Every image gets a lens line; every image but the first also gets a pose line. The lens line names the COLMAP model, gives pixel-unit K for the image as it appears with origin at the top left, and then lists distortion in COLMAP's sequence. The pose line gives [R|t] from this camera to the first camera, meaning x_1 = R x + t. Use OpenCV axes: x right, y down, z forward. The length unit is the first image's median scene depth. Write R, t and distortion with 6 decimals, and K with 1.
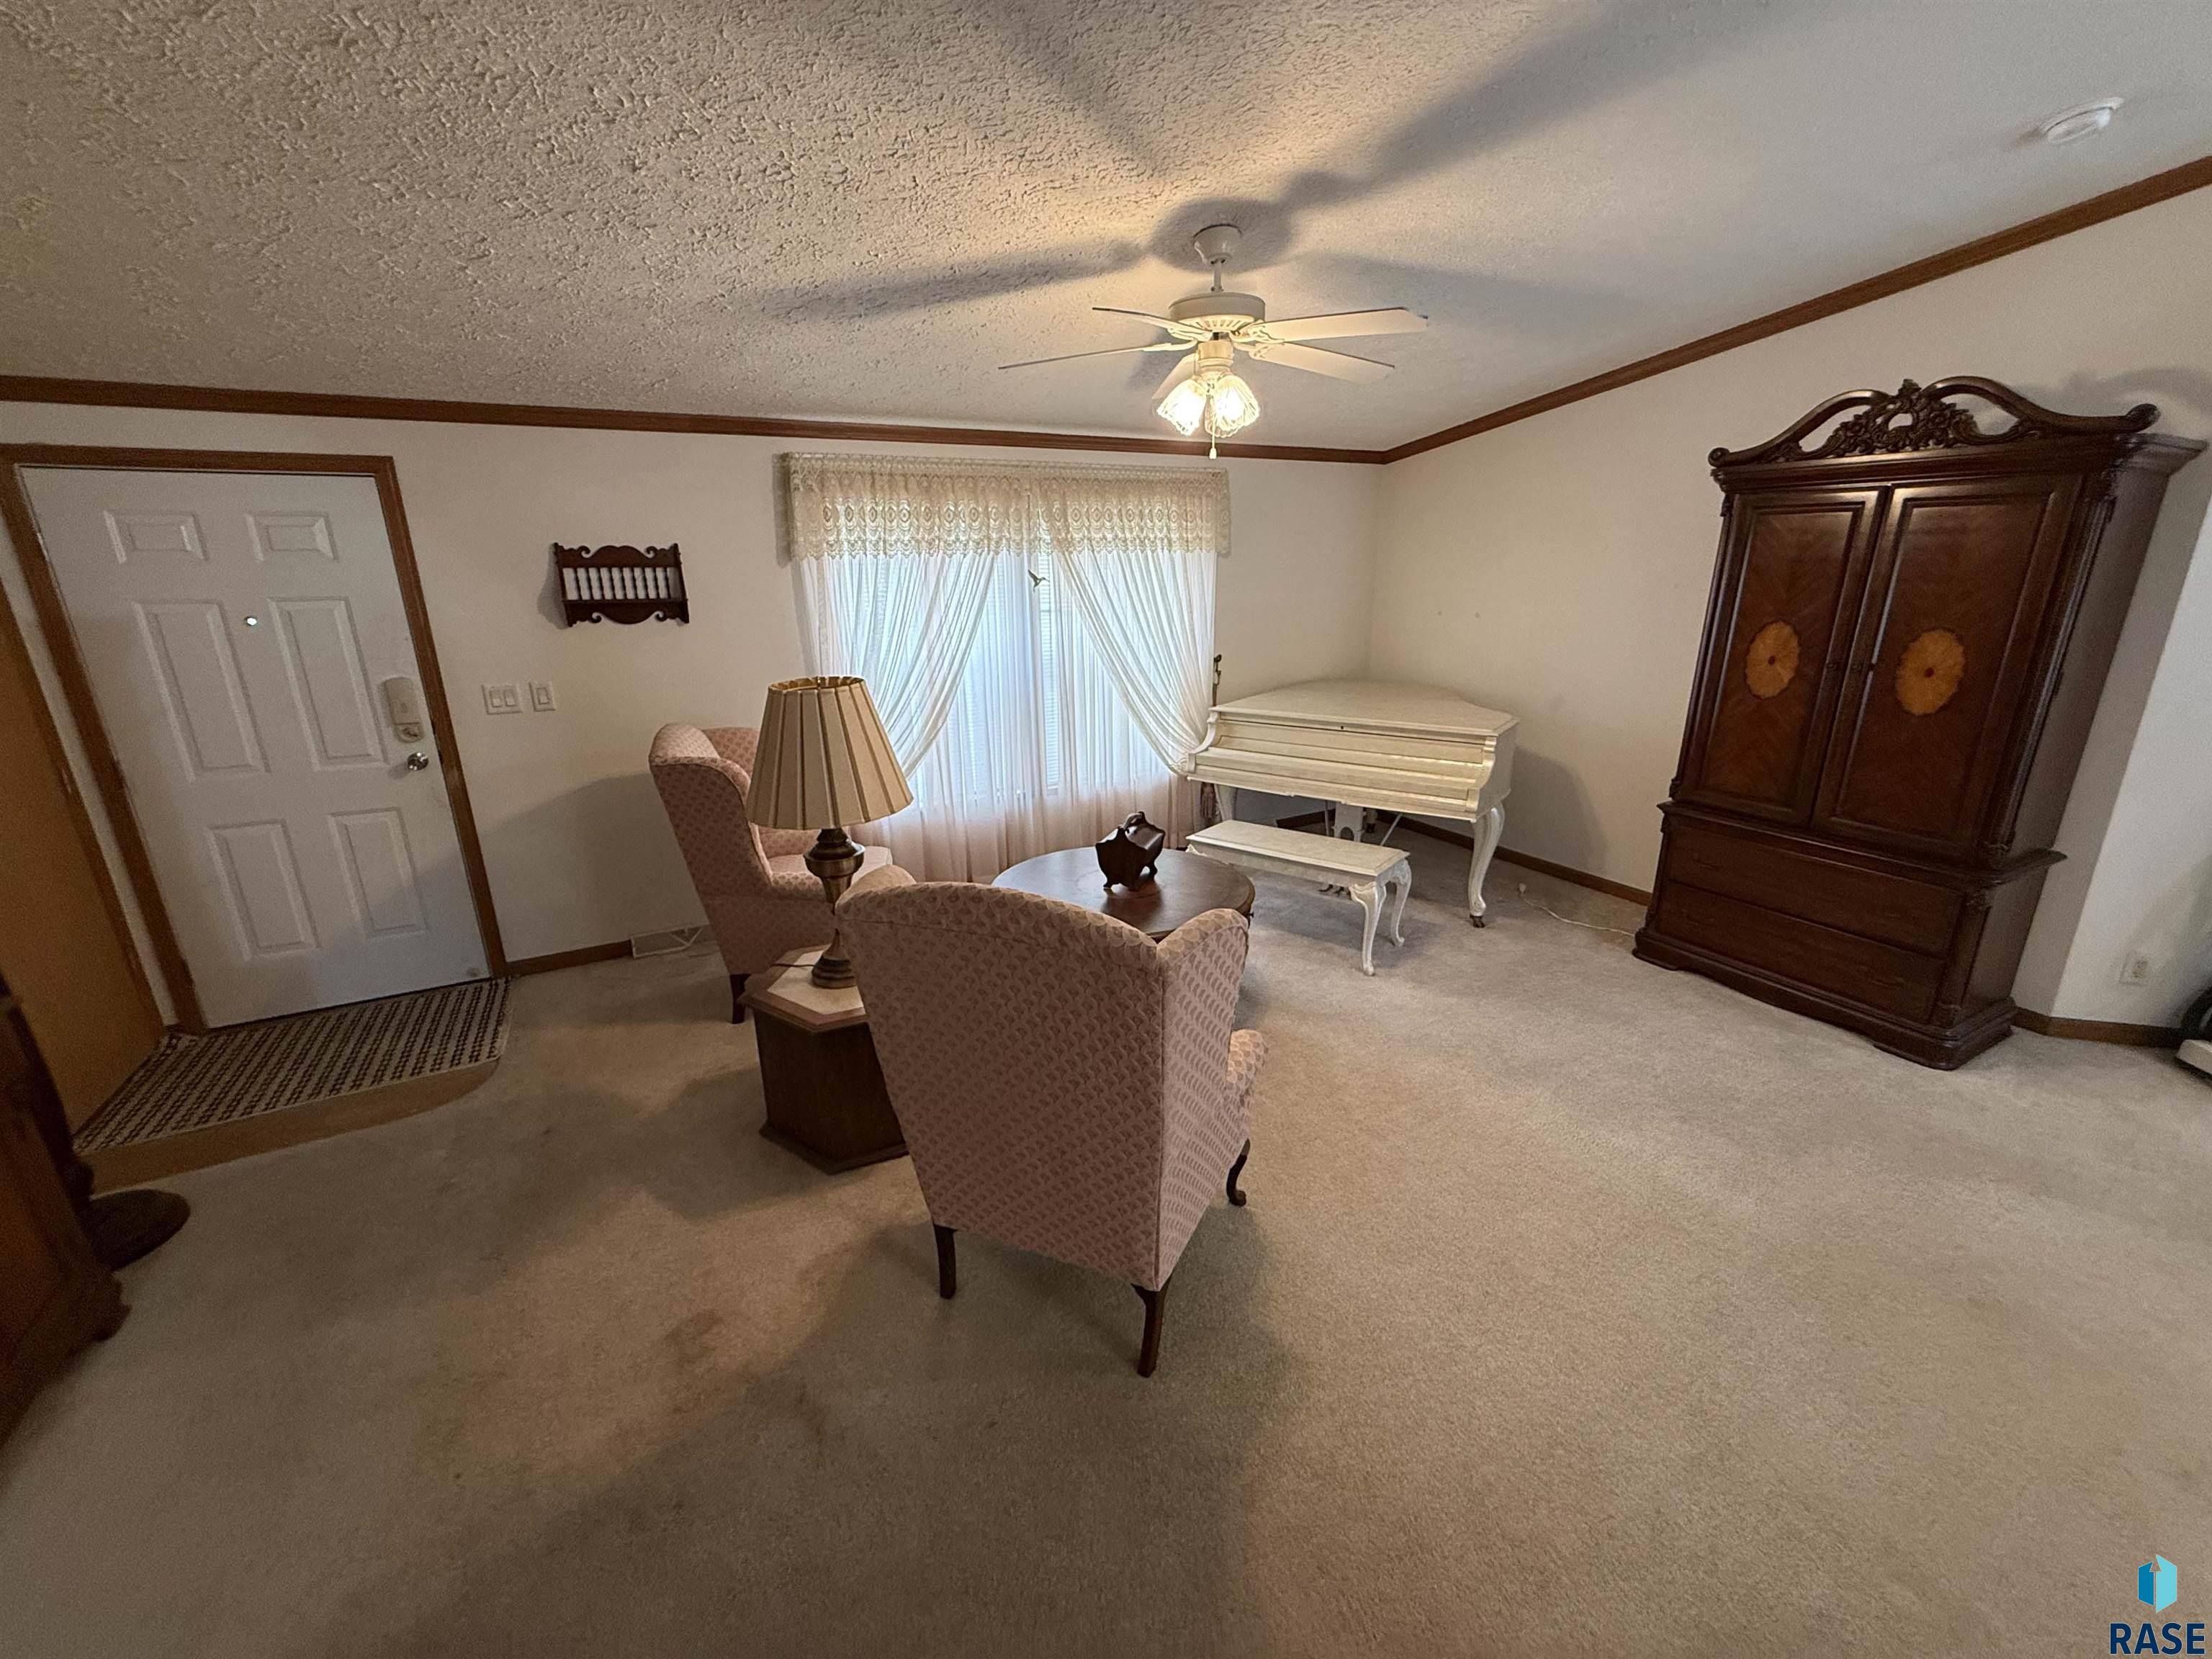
lens RADIAL K [[898.2, 0, 1101.5], [0, 898.2, 827.2], [0, 0, 1]] dist [0.013058, -0.000573]
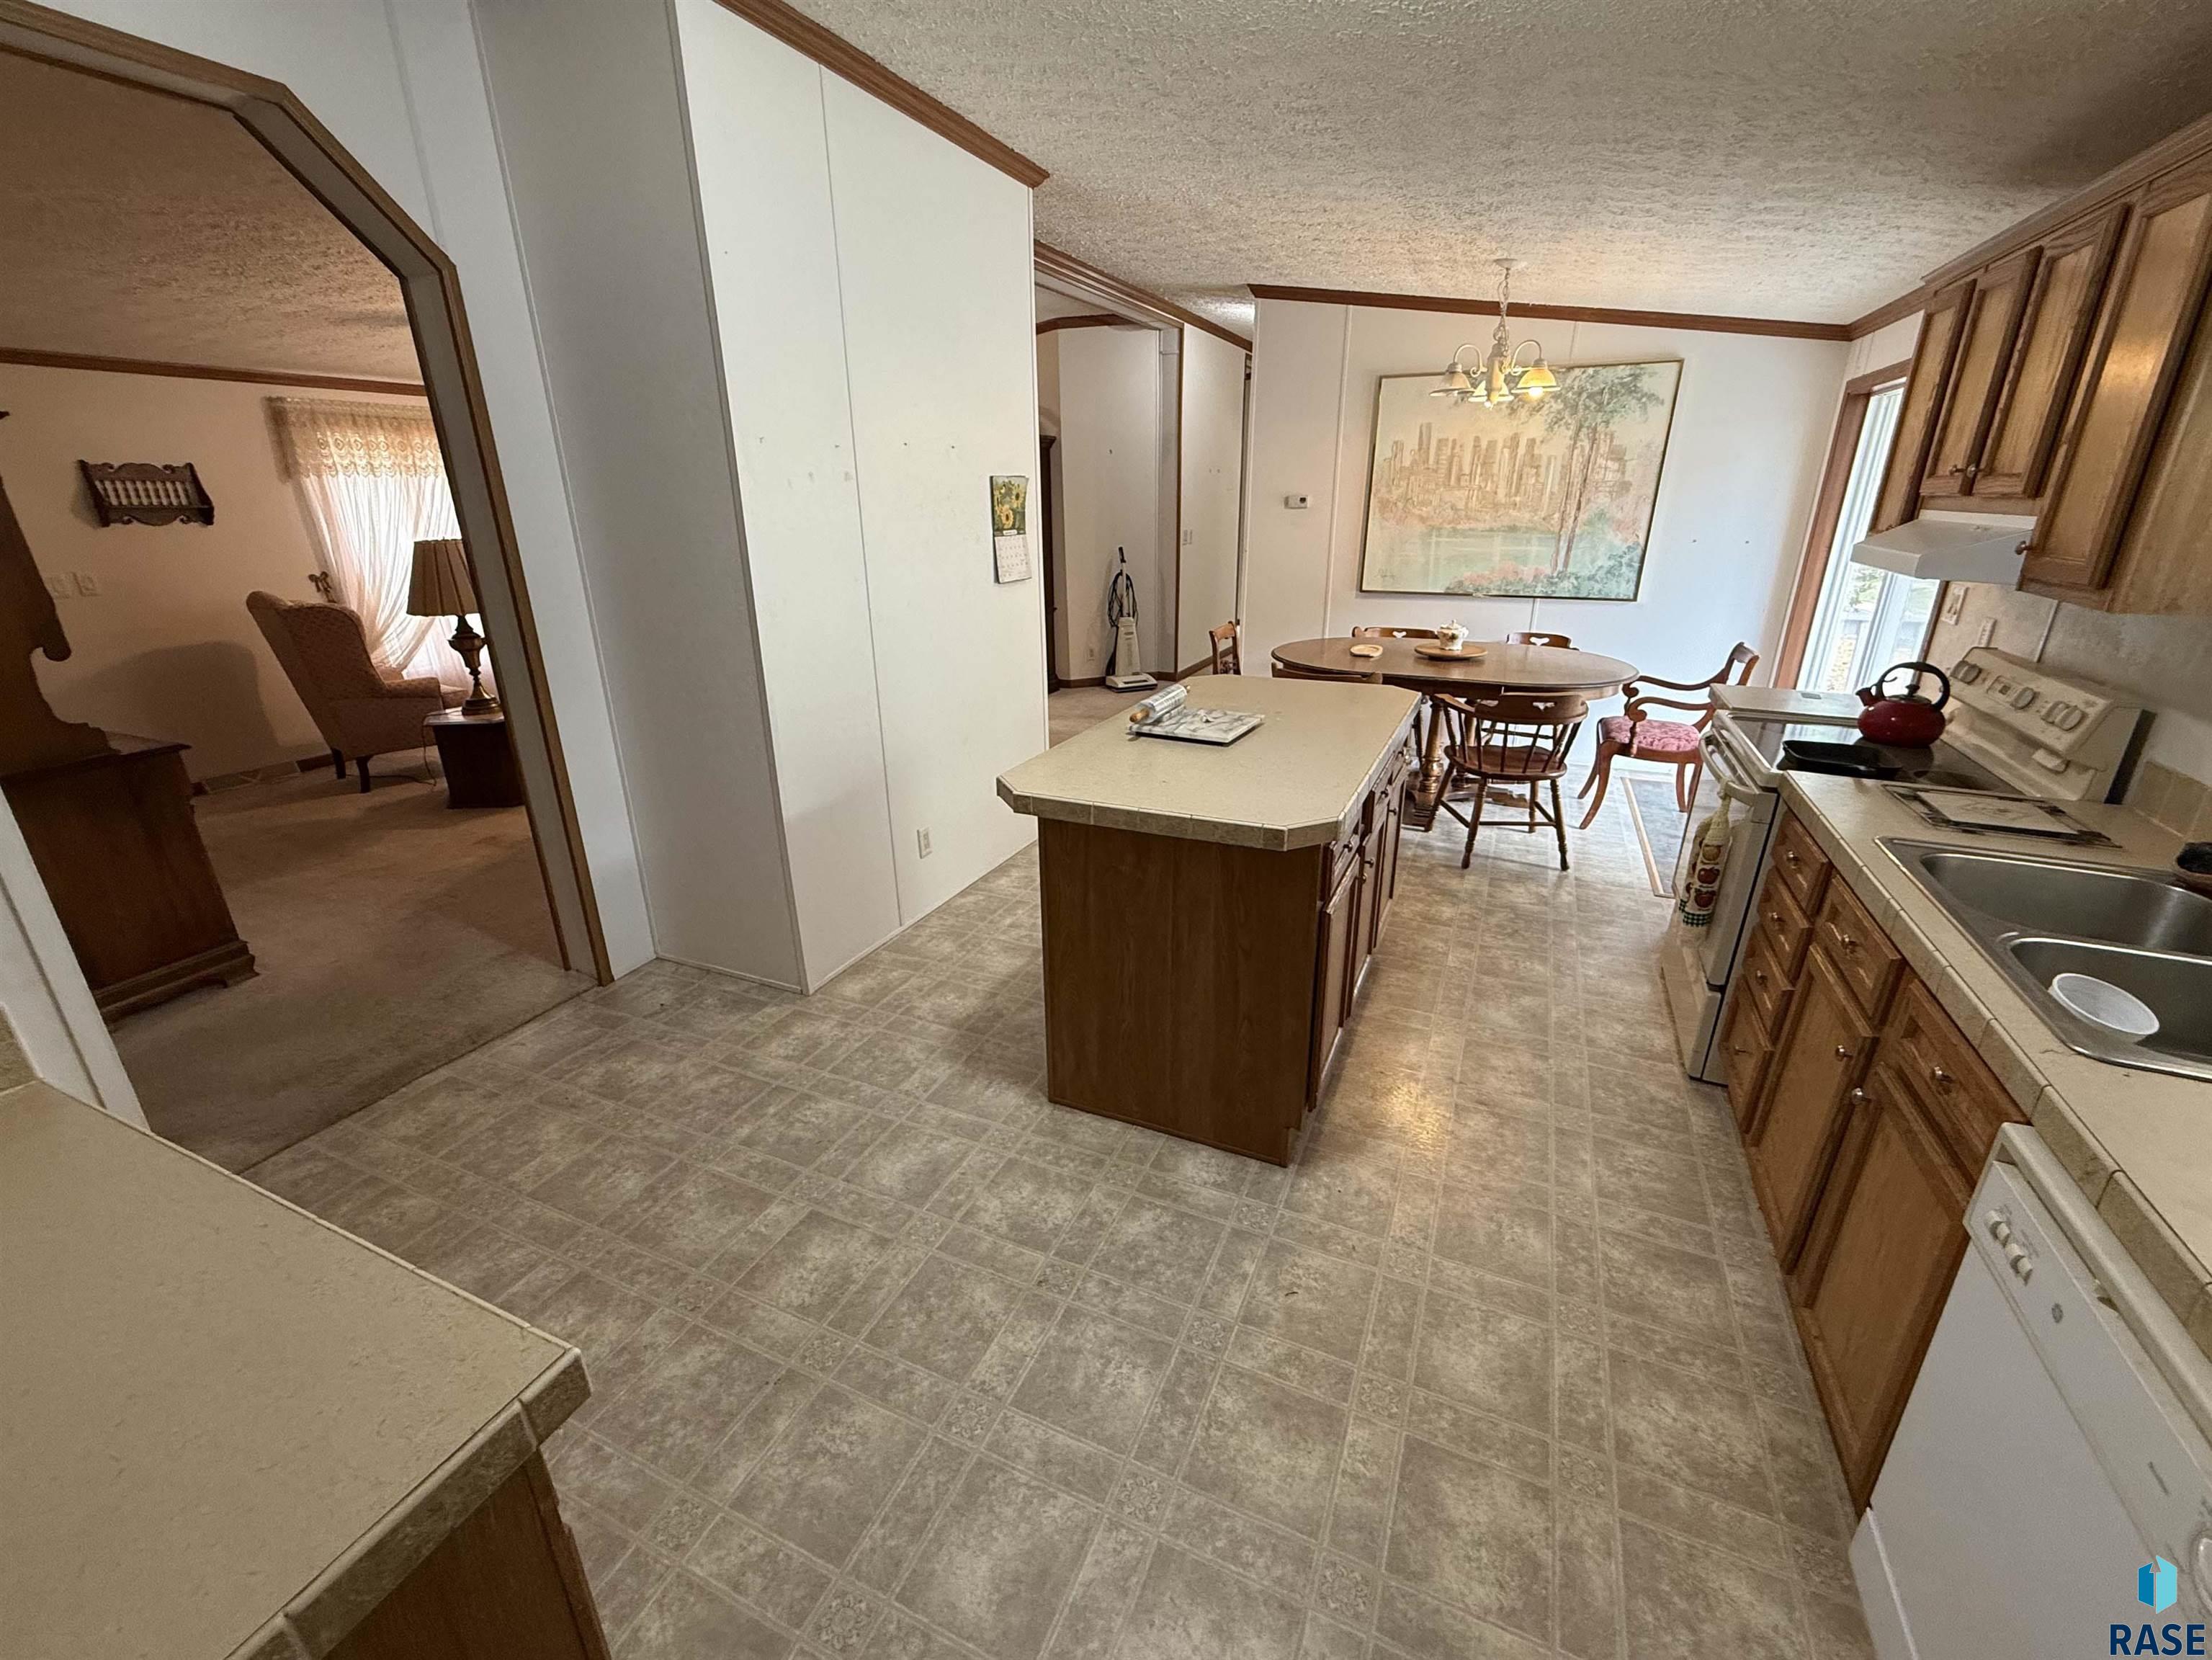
lens RADIAL K [[898.3, 0, 1111.2], [0, 898.3, 819.6], [0, 0, 1]] dist [0.013058, -0.000573]
pose [[0.798272, -0.201855, 0.567465, -0.254680], [0.170345, 0.979366, 0.108744, 0.280640], [-0.577706, 0.009857, 0.816185, -0.860075]]
